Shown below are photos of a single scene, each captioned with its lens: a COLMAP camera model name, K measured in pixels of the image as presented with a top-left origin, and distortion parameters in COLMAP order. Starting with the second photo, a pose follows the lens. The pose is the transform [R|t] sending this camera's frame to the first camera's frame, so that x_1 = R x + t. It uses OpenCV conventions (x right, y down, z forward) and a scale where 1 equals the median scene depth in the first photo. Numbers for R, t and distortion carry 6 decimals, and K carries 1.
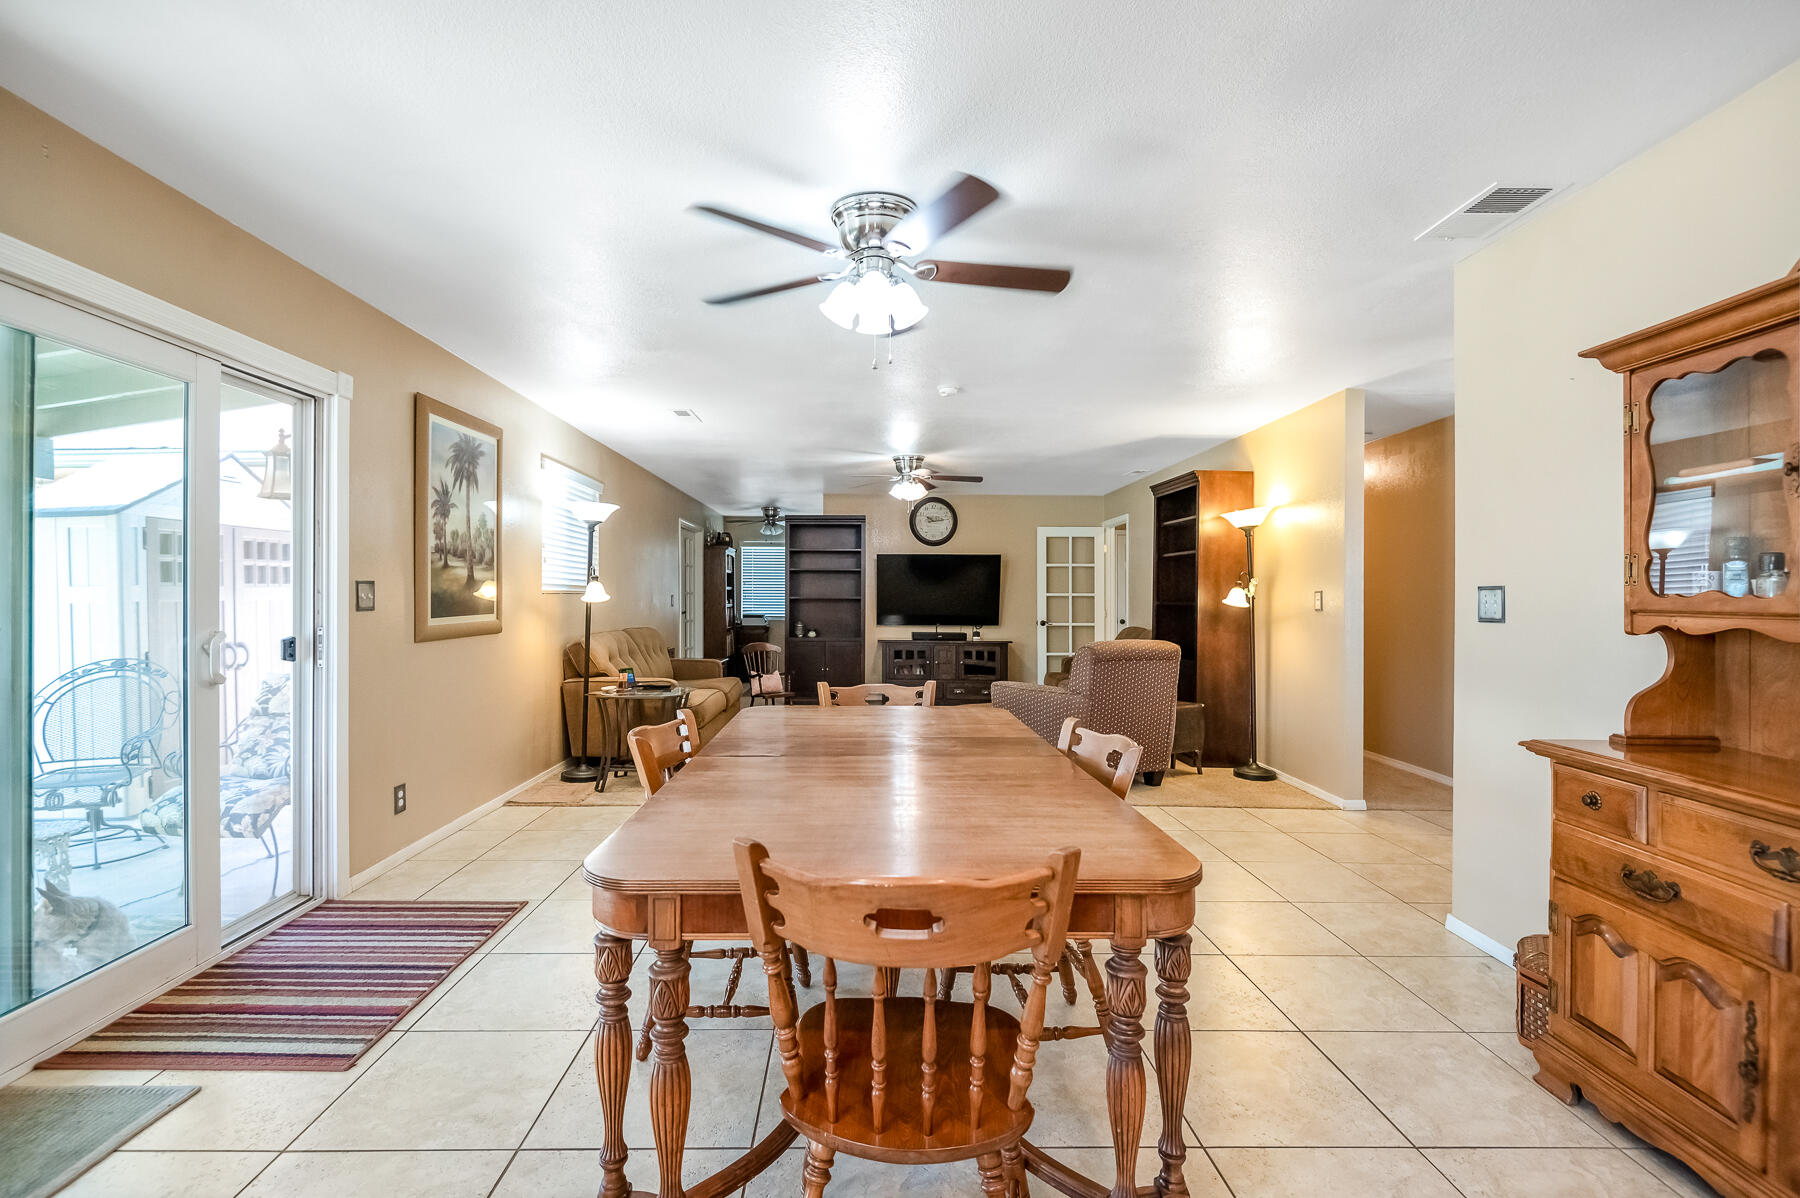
lens RADIAL K [[834.6, 0, 898.9], [0, 834.6, 602.8], [0, 0, 1]] dist [-0.012906, -0.004154]
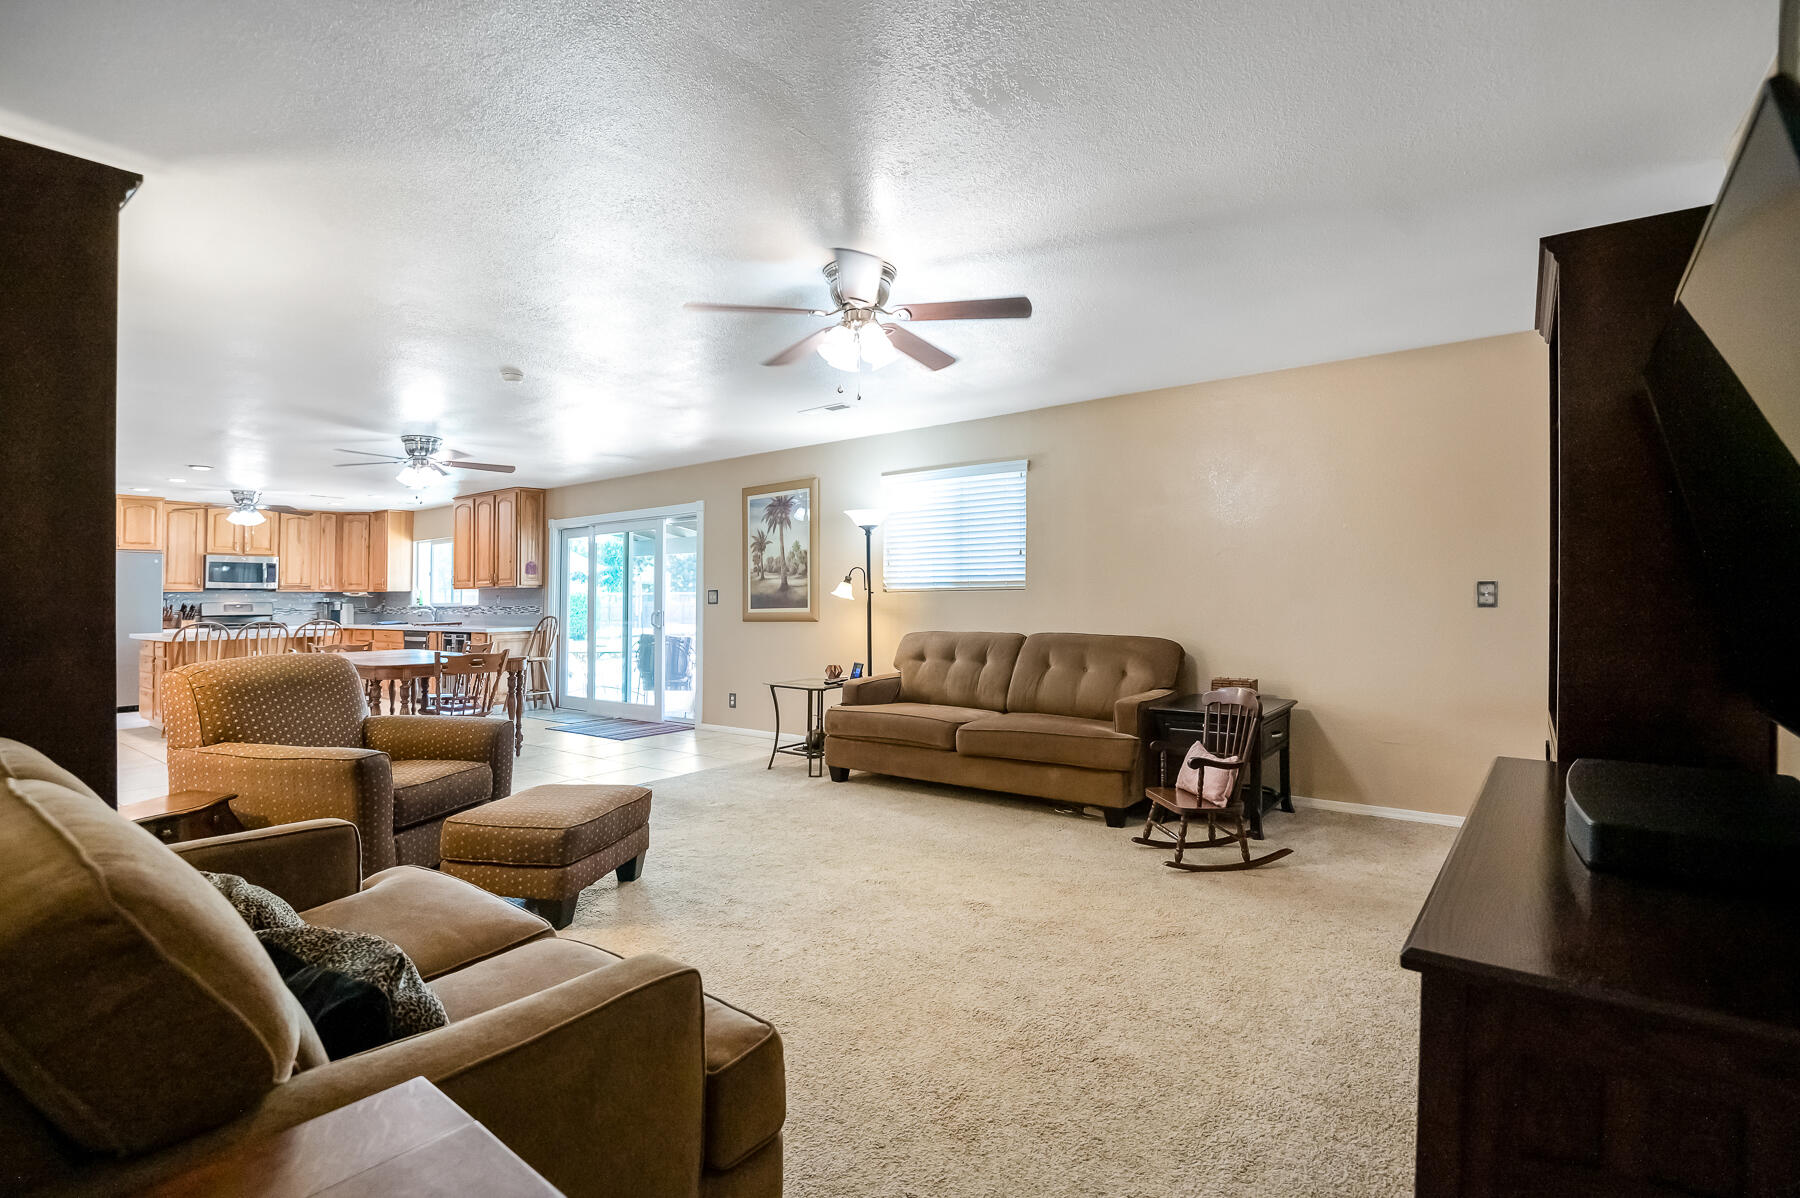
lens RADIAL K [[834.6, 0, 897.6], [0, 834.6, 559.4], [0, 0, 1]] dist [-0.012906, -0.004154]
pose [[-0.634982, -0.035338, -0.771718, 0.268955], [0.003672, 0.998804, -0.048758, 0.000325], [0.772518, -0.033794, -0.634093, 1.015236]]
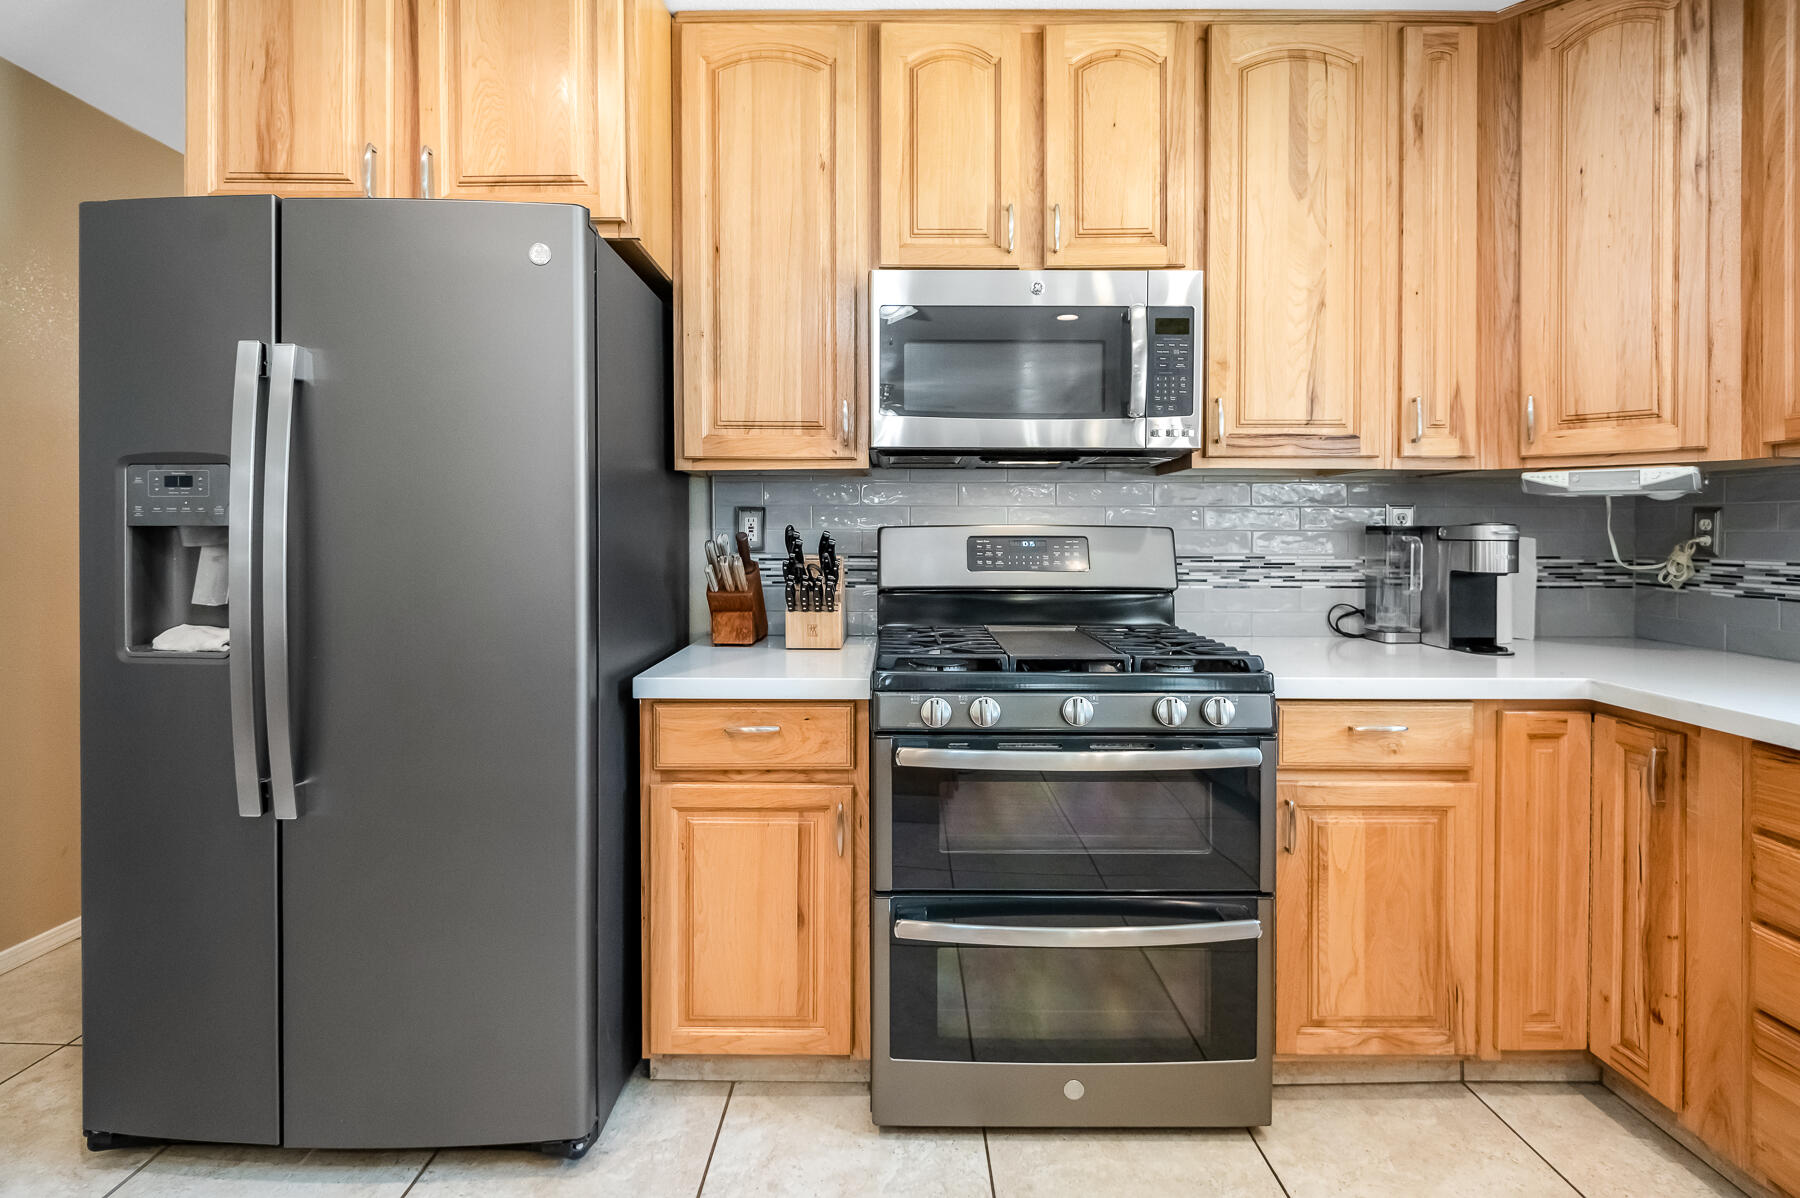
lens RADIAL K [[834.6, 0, 901.4], [0, 834.6, 573.3], [0, 0, 1]] dist [-0.012906, -0.004154]
pose [[-0.998894, -0.003654, 0.046884, -0.001977], [-0.002219, 0.999529, 0.030612, 0.005855], [-0.046974, 0.030475, -0.998431, -0.144389]]
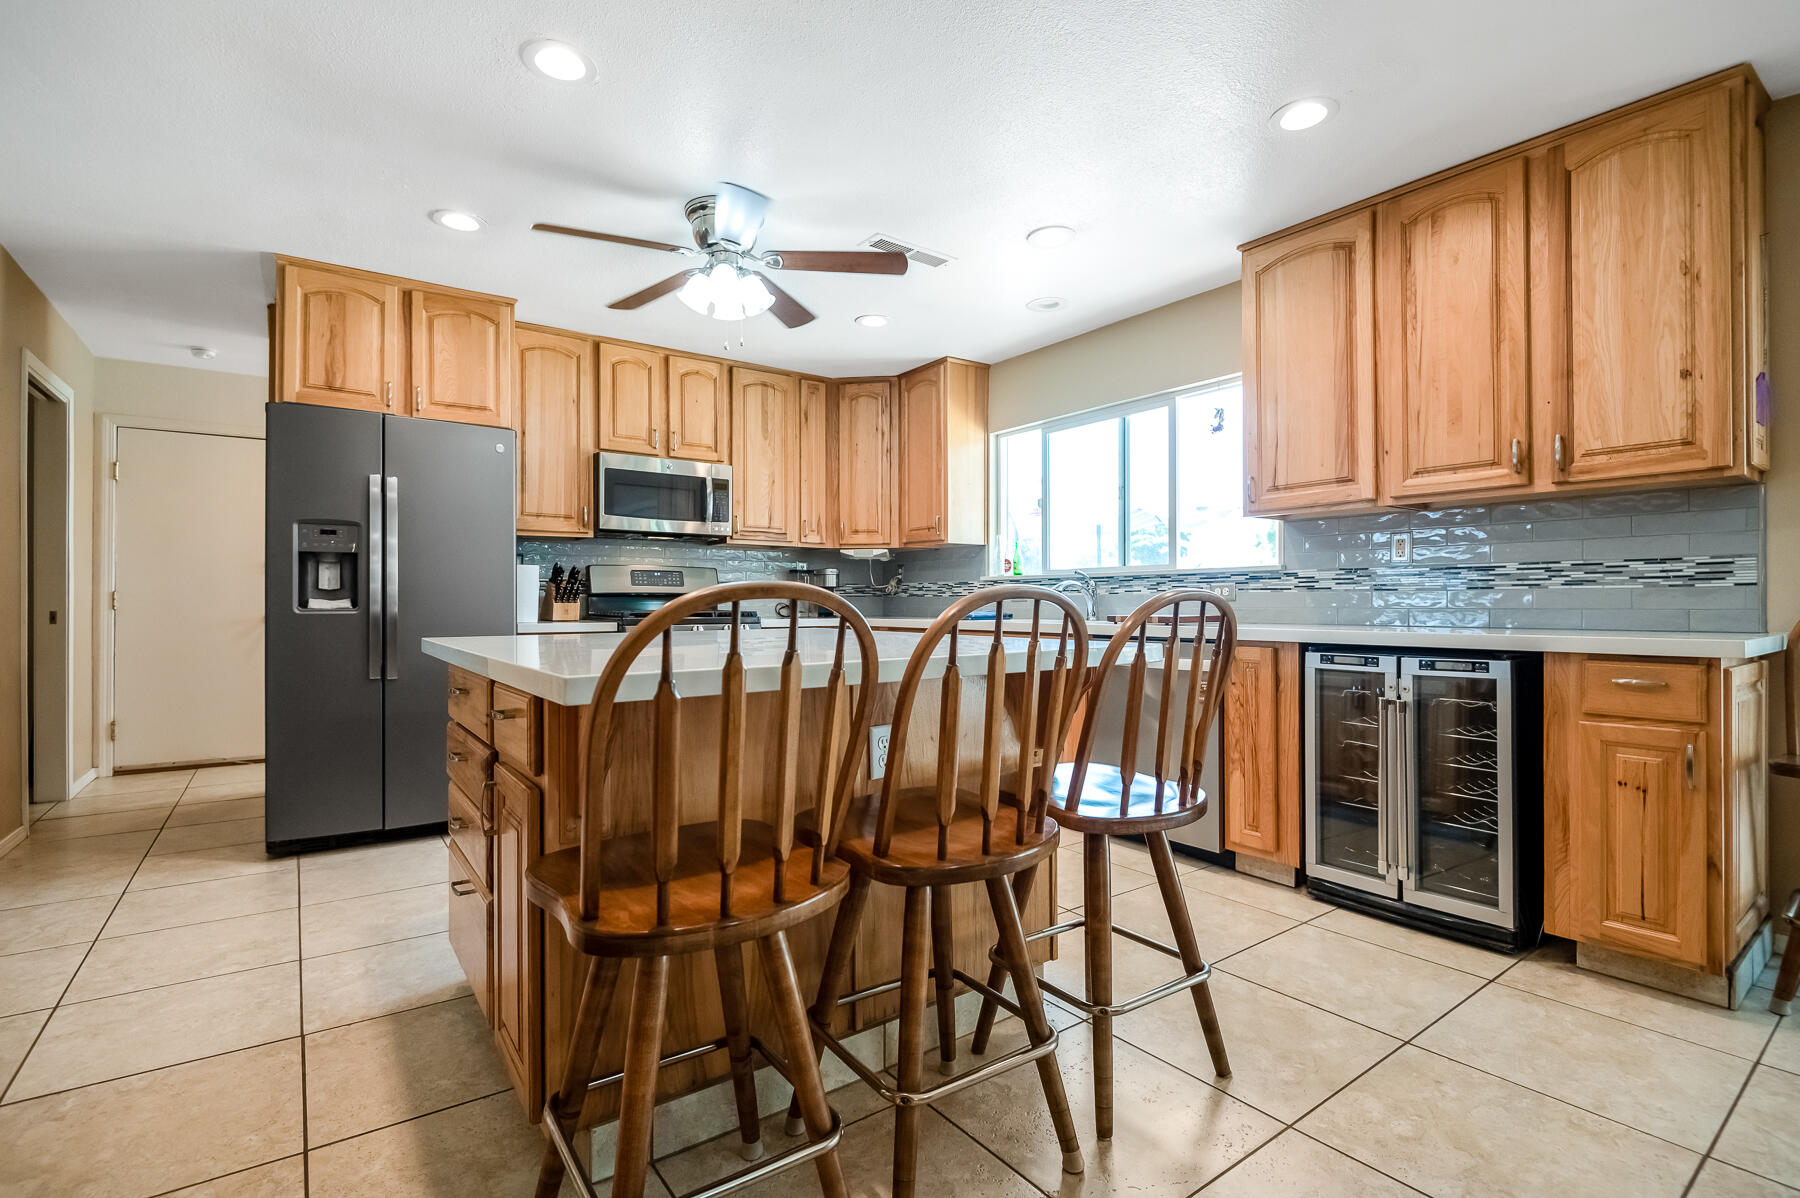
lens RADIAL K [[834.6, 0, 899.9], [0, 834.6, 595.2], [0, 0, 1]] dist [-0.012906, -0.004154]
pose [[-0.831070, -0.007936, -0.556112, 0.131880], [-0.004440, 0.999961, -0.007635, 0.021347], [0.556151, -0.003876, -0.831072, 0.129654]]
